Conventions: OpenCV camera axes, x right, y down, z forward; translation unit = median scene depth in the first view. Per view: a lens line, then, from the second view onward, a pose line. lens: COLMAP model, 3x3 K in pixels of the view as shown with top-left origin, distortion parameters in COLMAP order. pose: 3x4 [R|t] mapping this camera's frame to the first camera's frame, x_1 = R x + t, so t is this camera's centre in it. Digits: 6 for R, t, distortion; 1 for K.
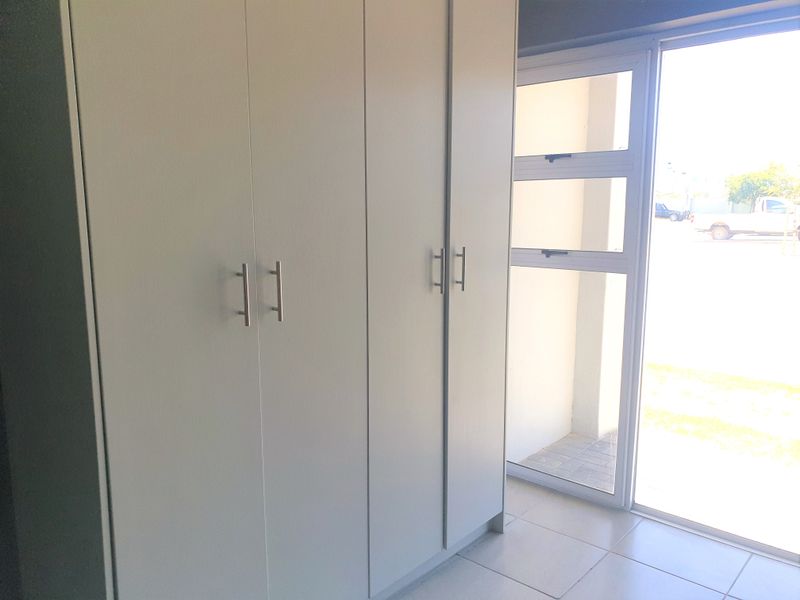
lens RADIAL K [[630.2, 0, 400.0], [0, 630.2, 295.8], [0, 0, 1]] dist [-0.008062, -0.002674]
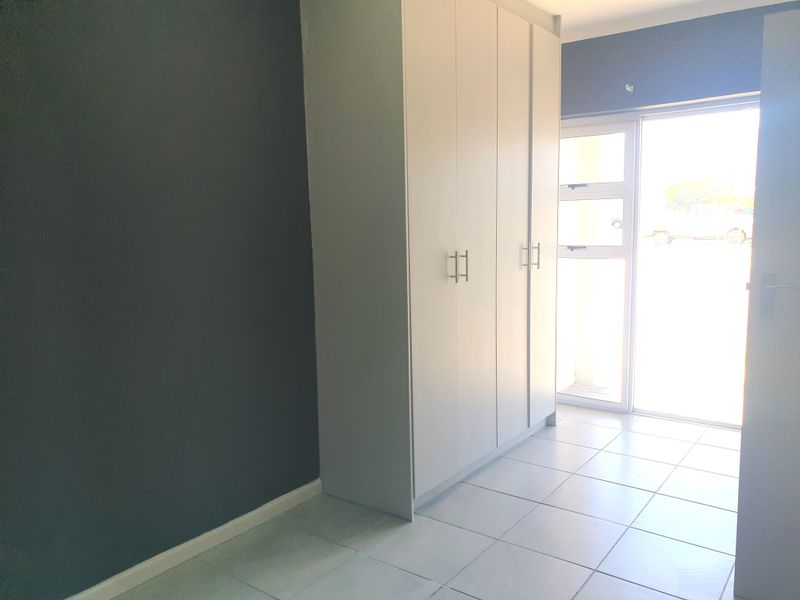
lens RADIAL K [[630.2, 0, 400.1], [0, 630.2, 304.6], [0, 0, 1]] dist [-0.008062, -0.002674]
pose [[0.996088, -0.038438, 0.079571, -0.339756], [0.039296, 0.999185, -0.009247, 0.074134], [-0.079150, 0.012337, 0.996786, -0.544814]]
